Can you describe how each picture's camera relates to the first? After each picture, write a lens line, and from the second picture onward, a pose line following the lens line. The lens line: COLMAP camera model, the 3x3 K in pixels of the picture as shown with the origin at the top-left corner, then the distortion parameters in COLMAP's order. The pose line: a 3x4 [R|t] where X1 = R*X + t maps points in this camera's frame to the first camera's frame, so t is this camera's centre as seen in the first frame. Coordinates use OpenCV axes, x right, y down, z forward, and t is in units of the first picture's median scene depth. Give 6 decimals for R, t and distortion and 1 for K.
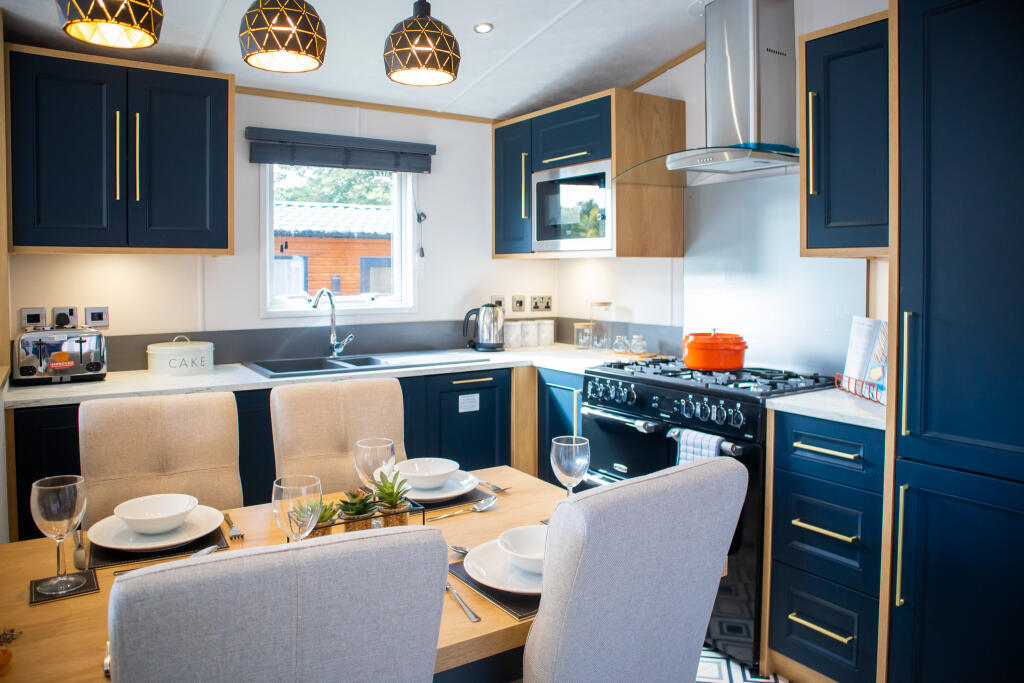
lens RADIAL K [[729.8, 0, 512.0], [0, 729.8, 341.5], [0, 0, 1]] dist [-0.048969, -0.001943]
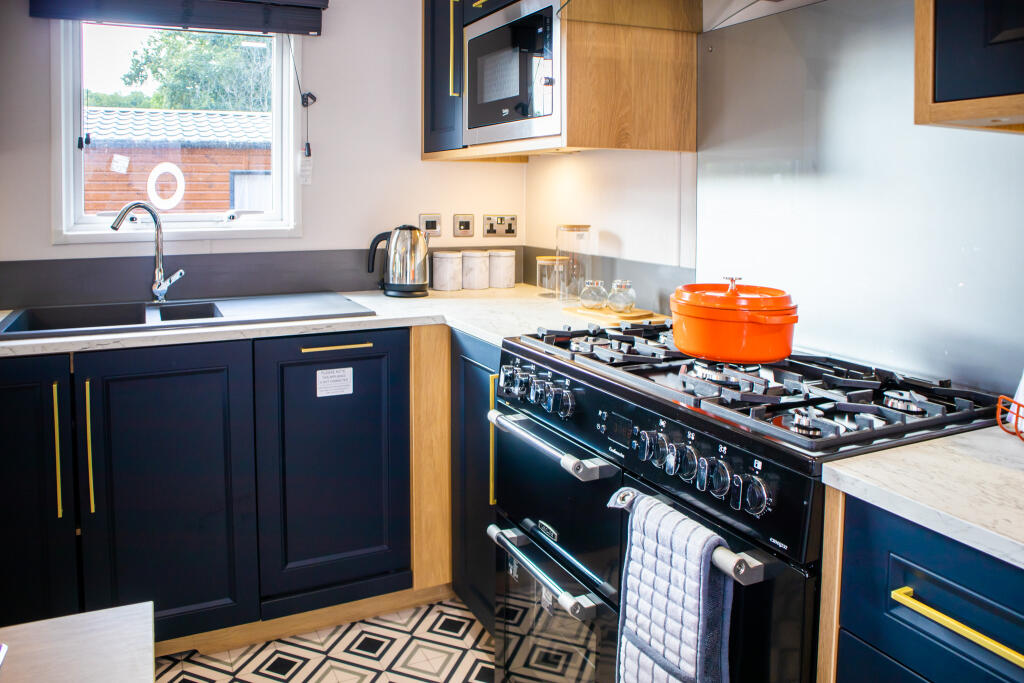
lens RADIAL K [[749.2, 0, 438.0], [0, 749.2, 241.9], [0, 0, 1]] dist [-0.029368, -0.000089]
pose [[0.980686, 0.014902, -0.195020, 0.138882], [-0.020306, 0.999462, -0.025739, -0.020225], [0.194532, 0.029202, 0.980461, 0.341227]]
